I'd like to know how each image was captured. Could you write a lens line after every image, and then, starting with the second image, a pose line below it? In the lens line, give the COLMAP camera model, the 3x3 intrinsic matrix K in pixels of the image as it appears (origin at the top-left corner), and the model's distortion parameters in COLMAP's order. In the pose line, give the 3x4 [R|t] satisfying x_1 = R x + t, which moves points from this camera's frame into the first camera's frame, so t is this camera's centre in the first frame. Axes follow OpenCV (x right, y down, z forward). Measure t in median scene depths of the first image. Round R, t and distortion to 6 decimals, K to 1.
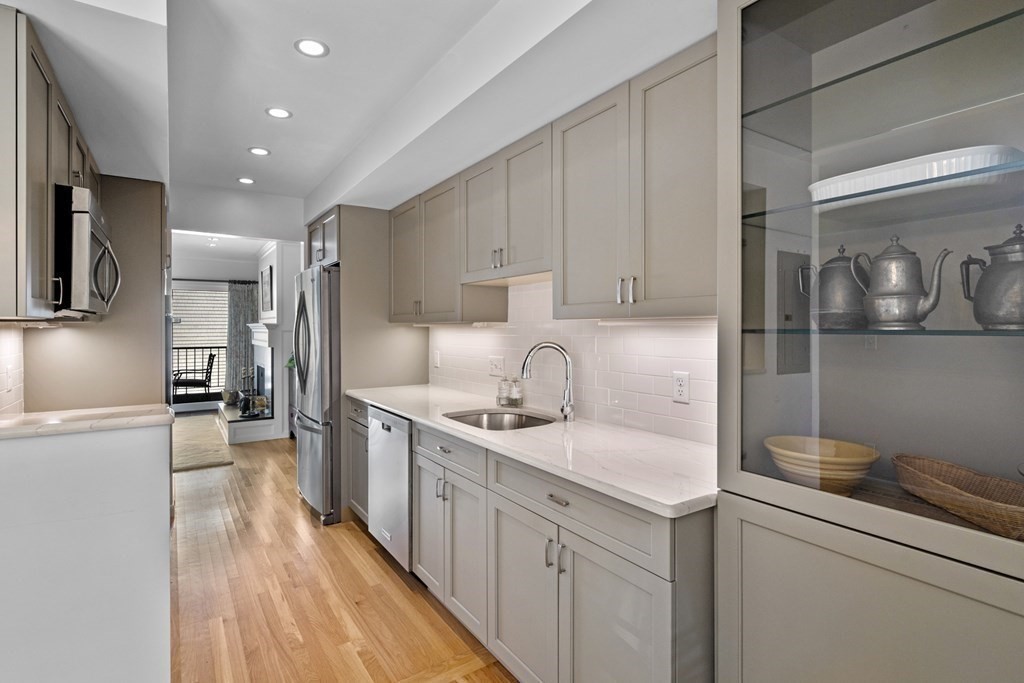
lens RADIAL K [[451.3, 0, 509.3], [0, 451.3, 328.7], [0, 0, 1]] dist [-0.000684, -0.000017]
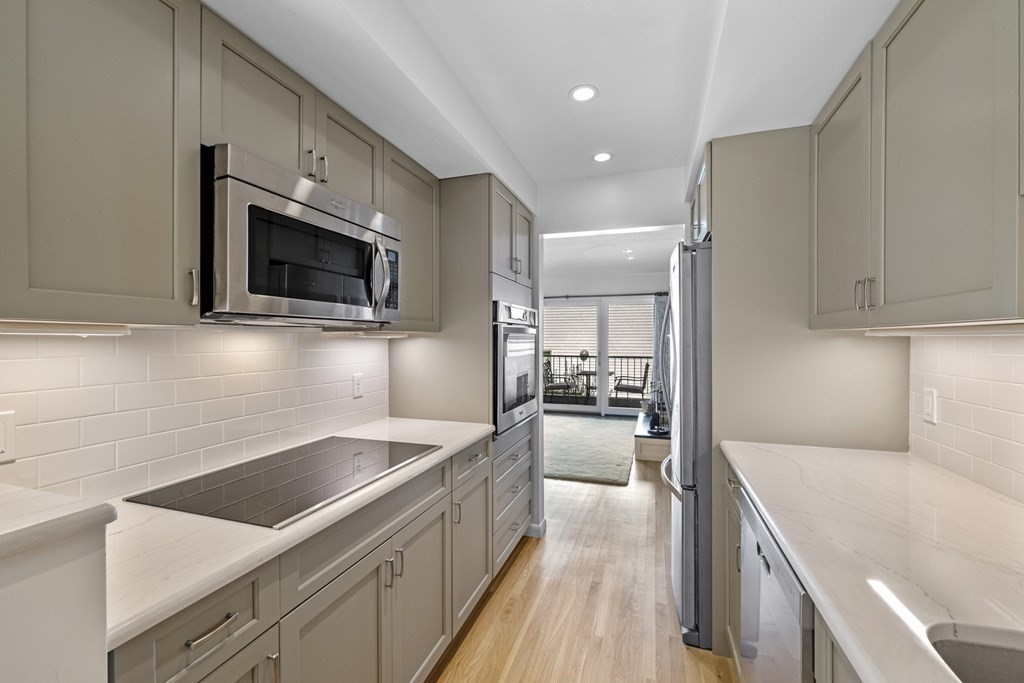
lens RADIAL K [[420.7, 0, 512.0], [0, 420.7, 341.5], [0, 0, 1]] dist [-0.000428, 0.000073]
pose [[0.572901, 0.004268, -0.819614, -0.049113], [-0.002363, 0.999991, 0.003555, 0.000567], [0.819621, -0.000100, 0.572906, 0.382586]]
